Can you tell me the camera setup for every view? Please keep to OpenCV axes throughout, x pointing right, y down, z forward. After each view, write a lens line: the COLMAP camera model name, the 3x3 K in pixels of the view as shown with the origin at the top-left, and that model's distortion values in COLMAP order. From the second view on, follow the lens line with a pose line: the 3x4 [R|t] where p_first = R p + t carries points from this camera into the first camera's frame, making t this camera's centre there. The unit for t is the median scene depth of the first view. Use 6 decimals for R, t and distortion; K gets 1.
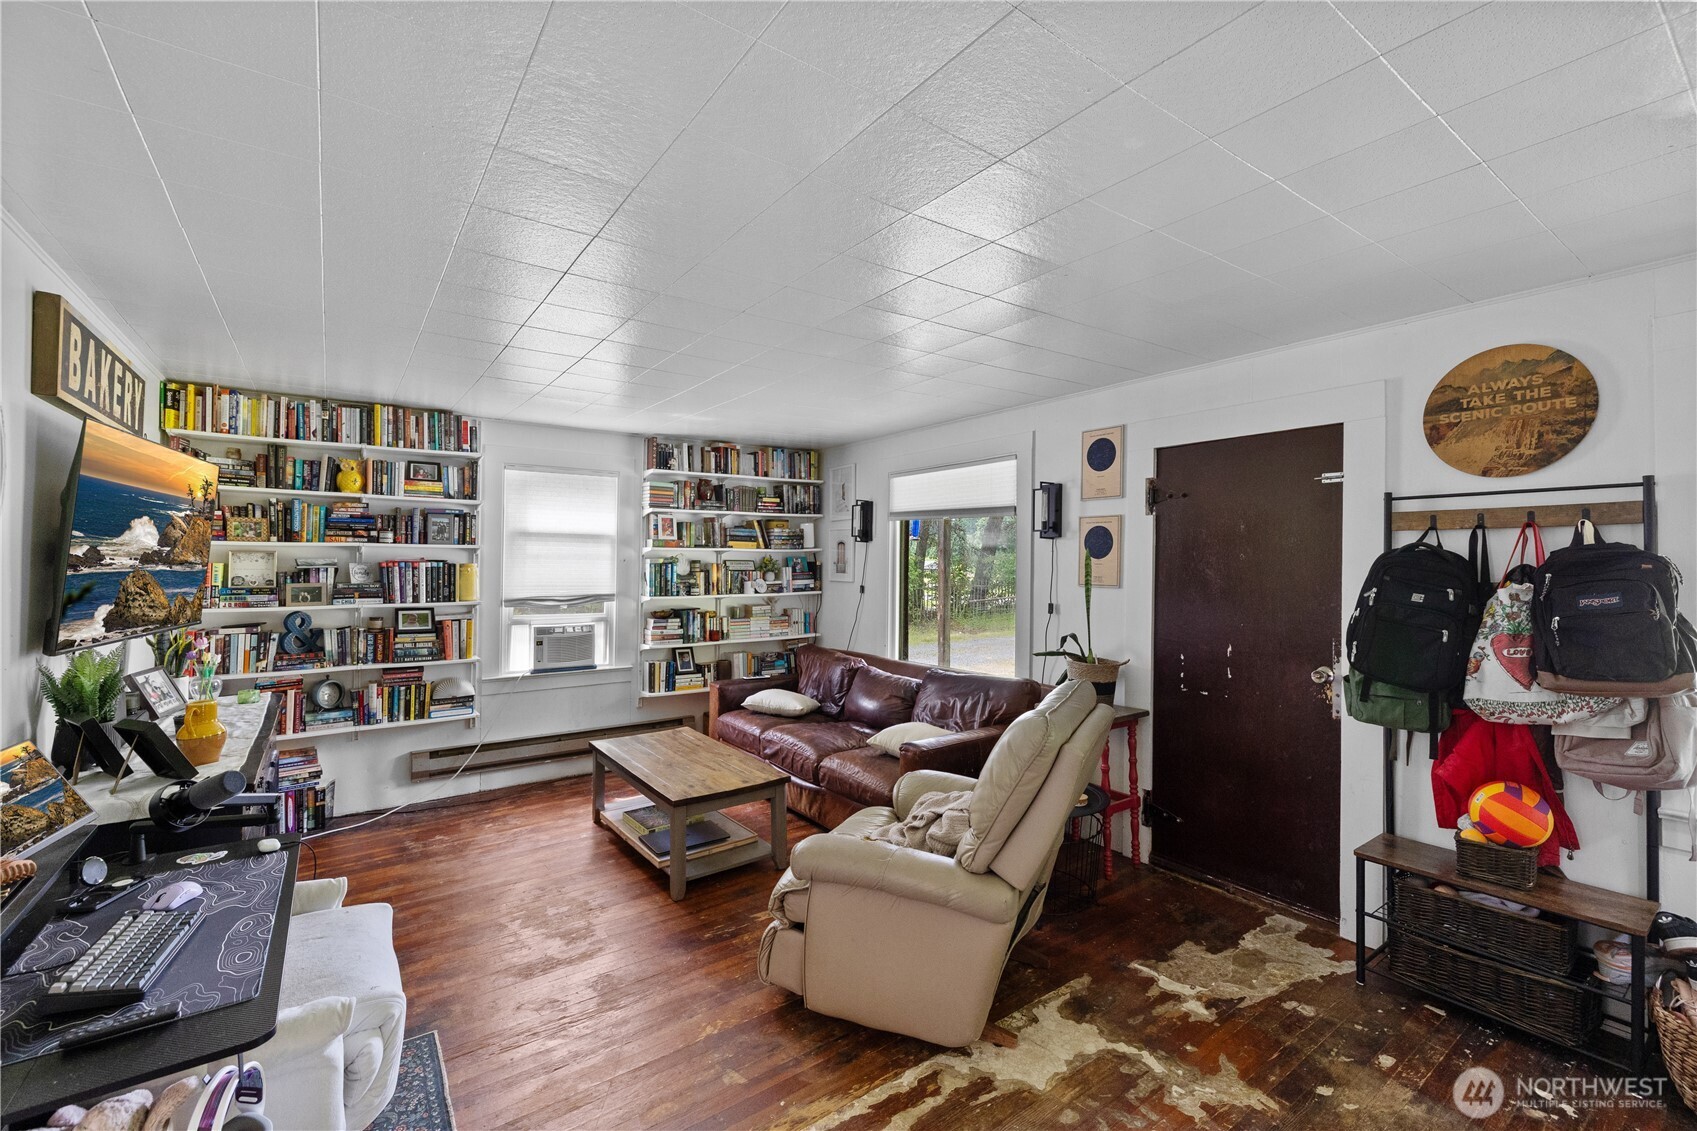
lens RADIAL K [[724.2, 0, 849.9], [0, 724.2, 561.0], [0, 0, 1]] dist [-0.015717, 0.000070]
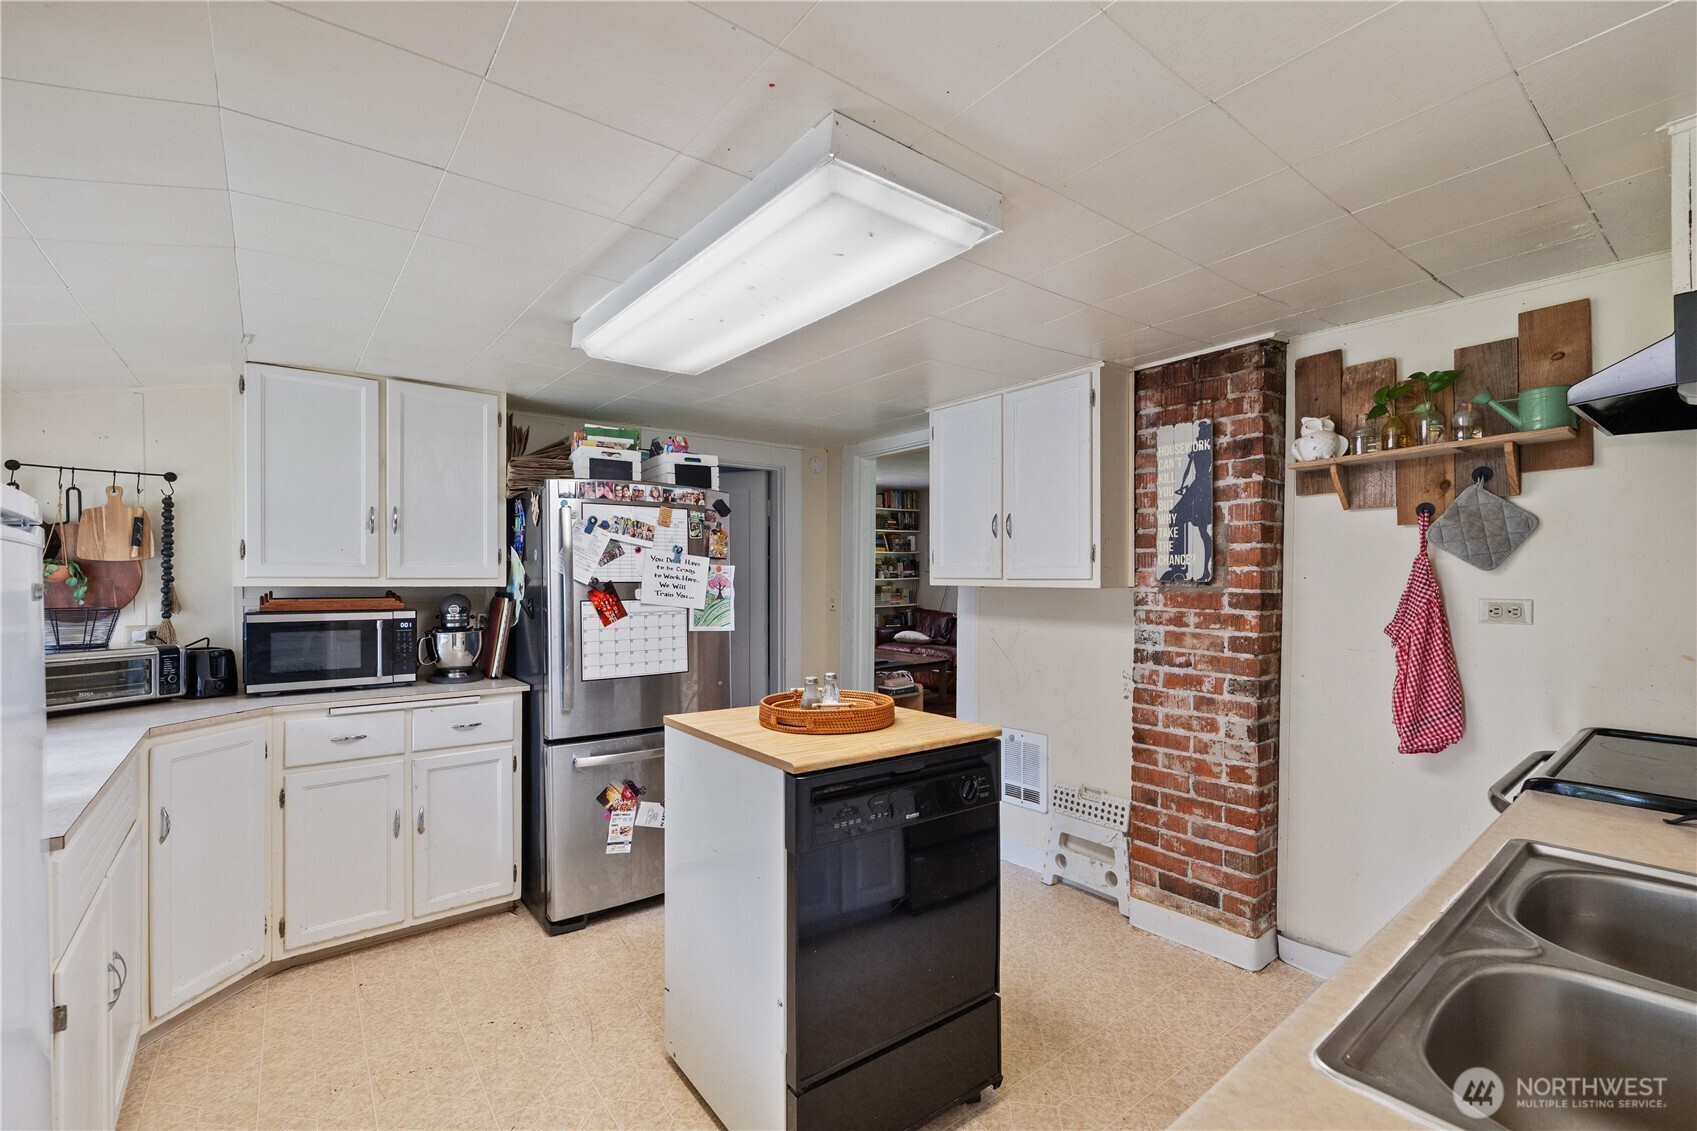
lens RADIAL K [[724.2, 0, 848.0], [0, 724.2, 568.5], [0, 0, 1]] dist [-0.015717, 0.000070]
pose [[0.998599, 0.000252, 0.052917, -0.291397], [-0.000335, 0.999999, 0.001561, 0.018961], [-0.052916, -0.001576, 0.998598, -0.635744]]
